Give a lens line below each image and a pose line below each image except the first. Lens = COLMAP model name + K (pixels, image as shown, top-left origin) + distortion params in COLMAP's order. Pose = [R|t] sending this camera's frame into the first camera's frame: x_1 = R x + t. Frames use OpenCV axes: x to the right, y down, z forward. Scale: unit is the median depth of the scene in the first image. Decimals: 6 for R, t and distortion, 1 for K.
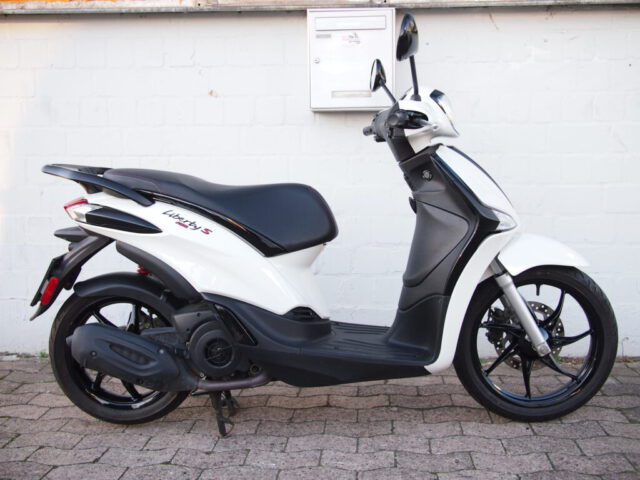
lens RADIAL K [[703.9, 0, 319.3], [0, 703.9, 238.9], [0, 0, 1]] dist [-0.008375, 0.000000]
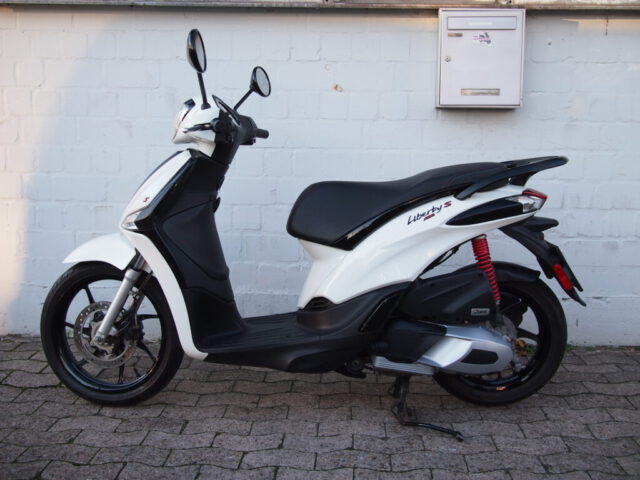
lens RADIAL K [[703.9, 0, 323.6], [0, 703.9, 238.3], [0, 0, 1]] dist [-0.008375, 0.000000]
pose [[0.999141, 0.009595, 0.040324, -0.224213], [-0.010597, 0.999638, 0.024714, -0.014324], [-0.040072, -0.025120, 0.998881, -0.027031]]
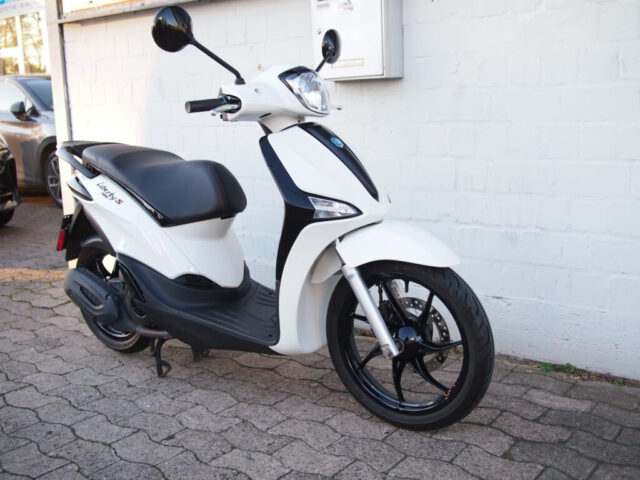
lens RADIAL K [[703.9, 0, 321.9], [0, 703.9, 237.5], [0, 0, 1]] dist [-0.008375, 0.000000]
pose [[0.820112, 0.084507, -0.565929, 0.591530], [-0.038519, 0.994944, 0.092750, -0.055046], [0.570906, -0.054266, 0.819220, 0.168686]]
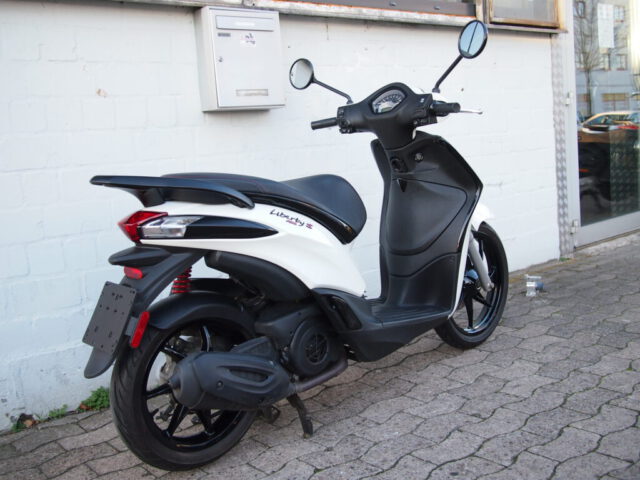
lens RADIAL K [[703.9, 0, 321.5], [0, 703.9, 237.6], [0, 0, 1]] dist [-0.008375, 0.000000]
pose [[0.711959, -0.140109, 0.688102, -0.618748], [0.154417, 0.987145, 0.041229, -0.024552], [-0.685033, 0.076901, 0.724442, 0.207082]]
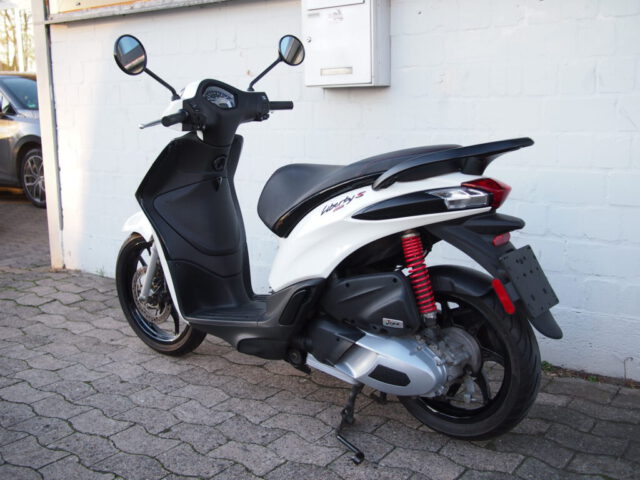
lens RADIAL K [[703.9, 0, 321.1], [0, 703.9, 238.2], [0, 0, 1]] dist [-0.008375, 0.000000]
pose [[0.841932, 0.091719, -0.531730, 0.589080], [-0.052526, 0.994698, 0.088408, -0.055735], [0.537020, -0.046504, 0.842287, 0.126082]]
